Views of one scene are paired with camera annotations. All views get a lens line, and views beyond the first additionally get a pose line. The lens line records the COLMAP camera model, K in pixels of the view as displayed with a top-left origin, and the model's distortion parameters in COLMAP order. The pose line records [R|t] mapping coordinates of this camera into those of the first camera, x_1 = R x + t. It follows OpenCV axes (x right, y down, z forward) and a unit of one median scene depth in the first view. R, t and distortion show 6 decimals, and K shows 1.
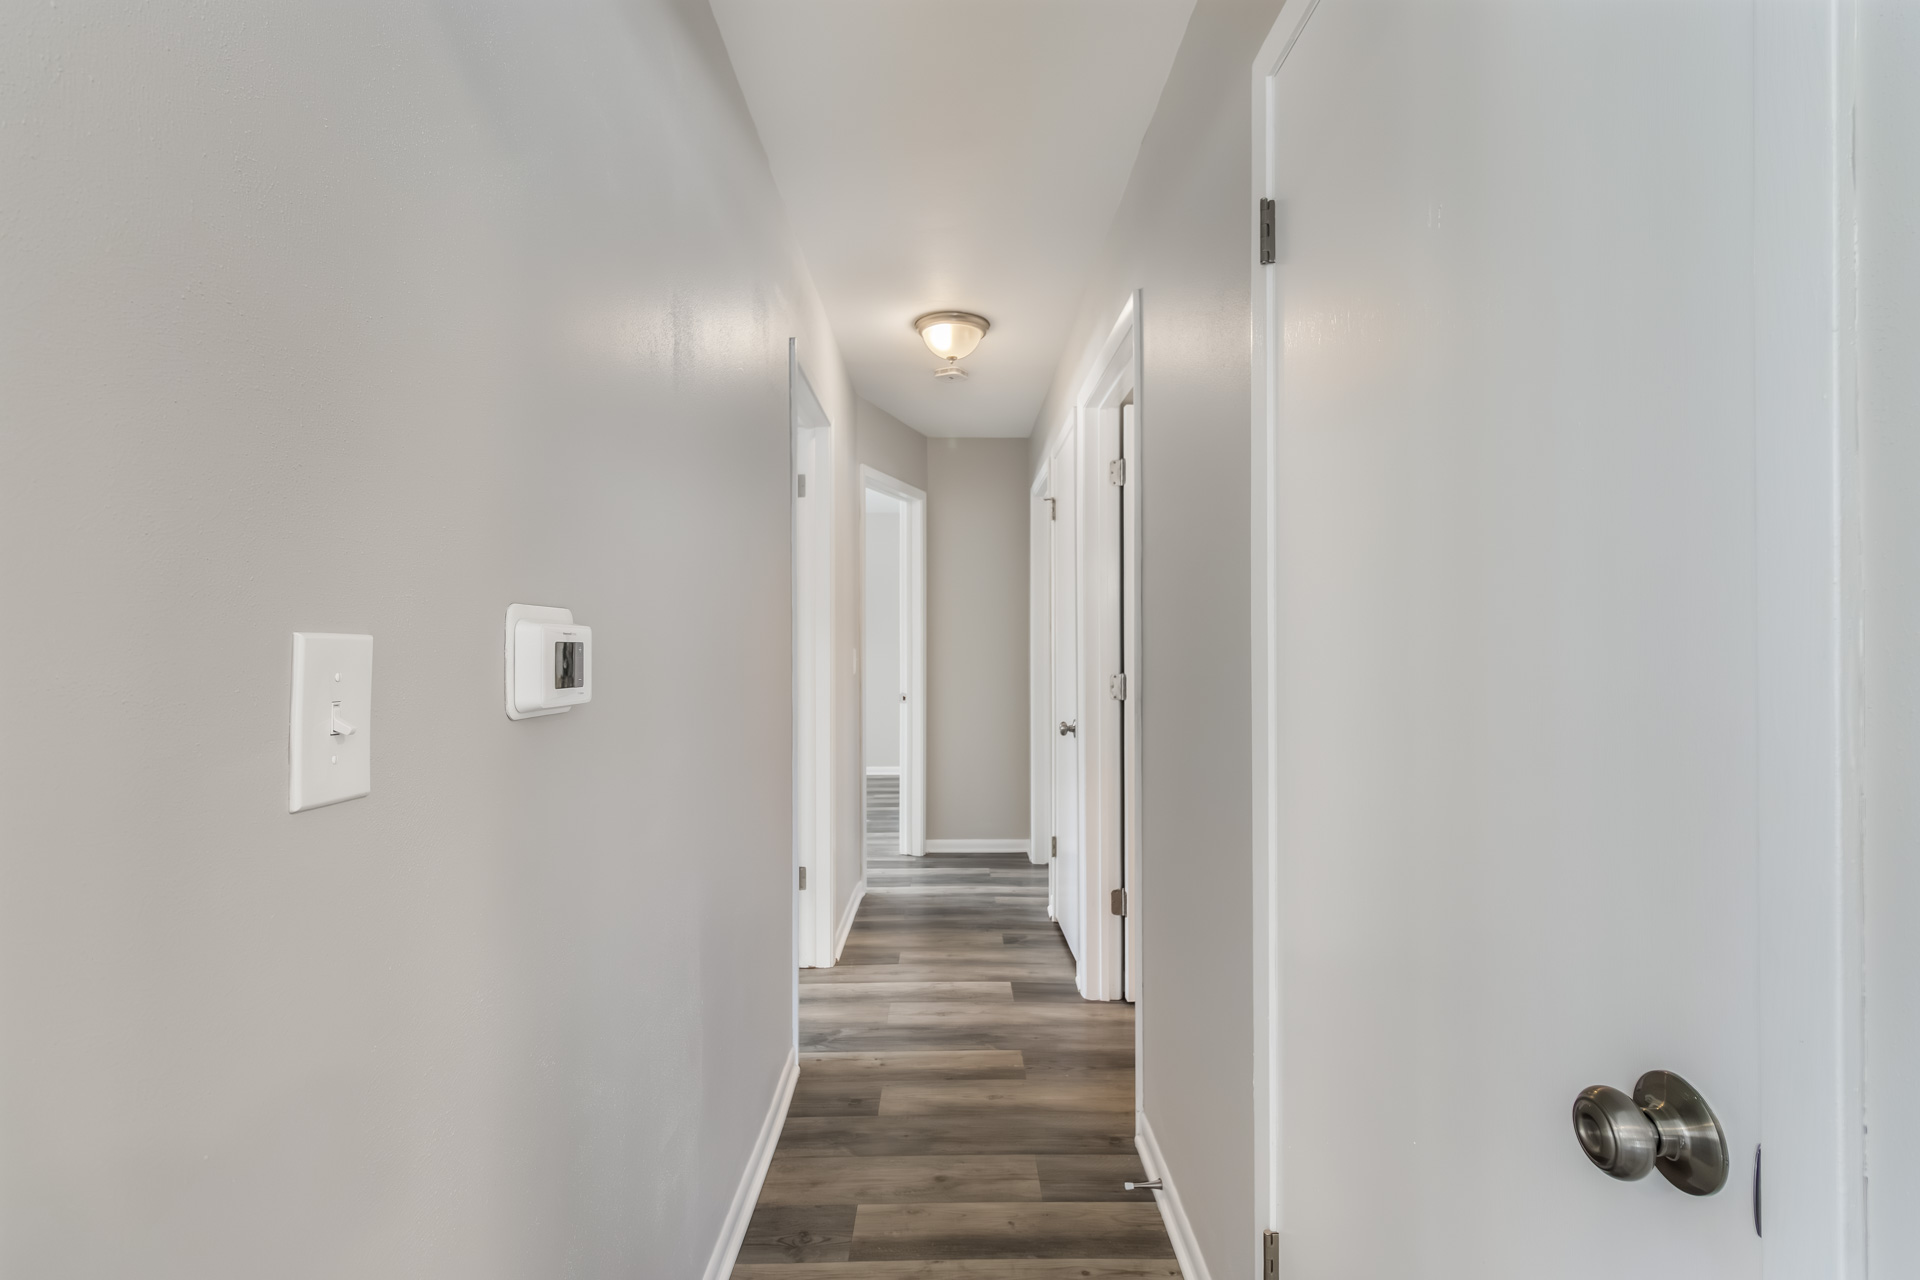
lens RADIAL K [[891.1, 0, 958.6], [0, 891.1, 619.0], [0, 0, 1]] dist [-0.001665, 0.000238]
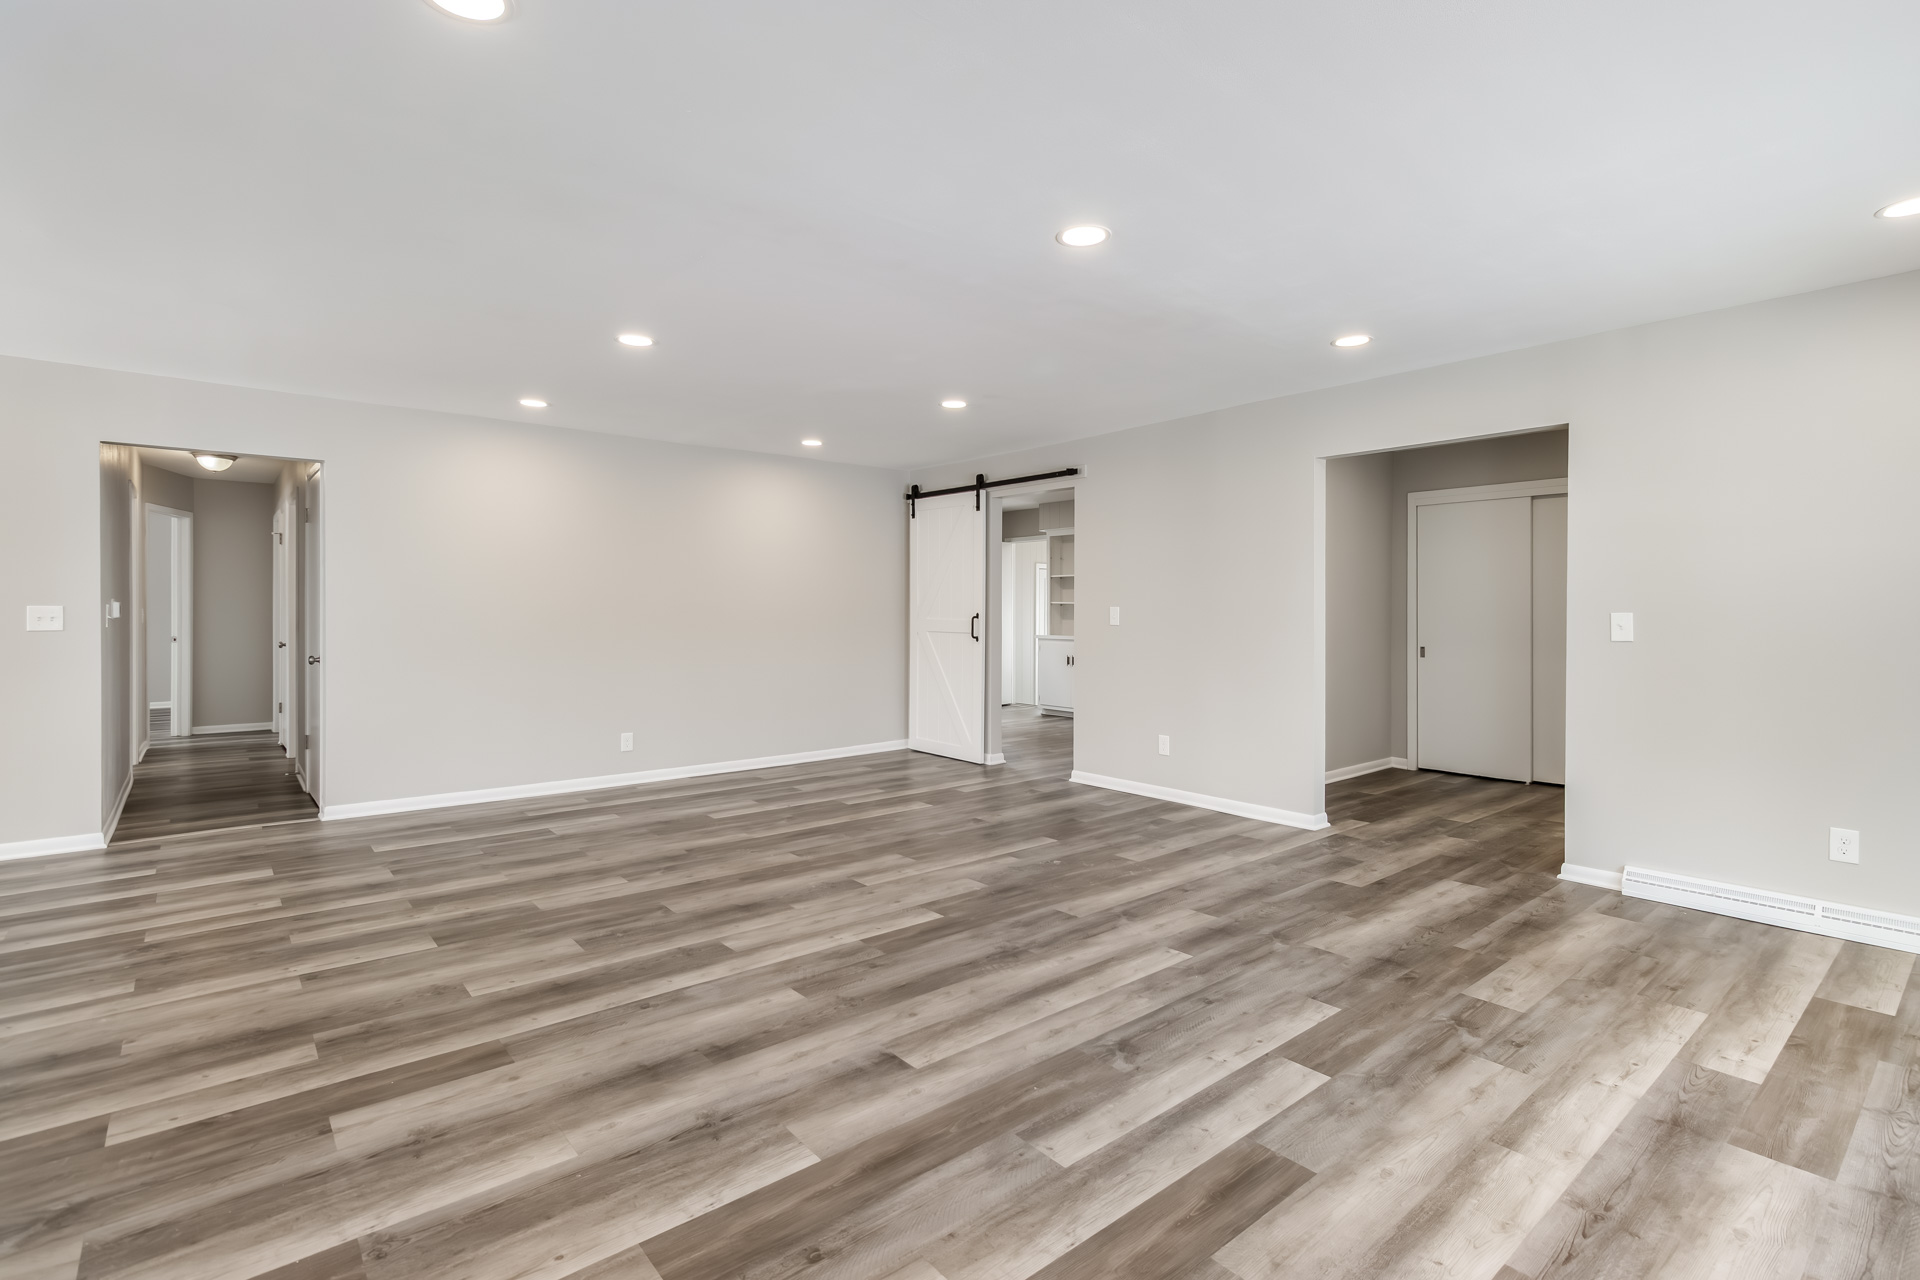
lens RADIAL K [[891.1, 0, 958.6], [0, 891.1, 619.0], [0, 0, 1]] dist [-0.001665, 0.000238]
pose [[0.771774, 0.004459, 0.635881, 0.009361], [-0.021699, 0.999578, 0.019326, -0.012677], [-0.635526, -0.028714, 0.771545, -1.169038]]
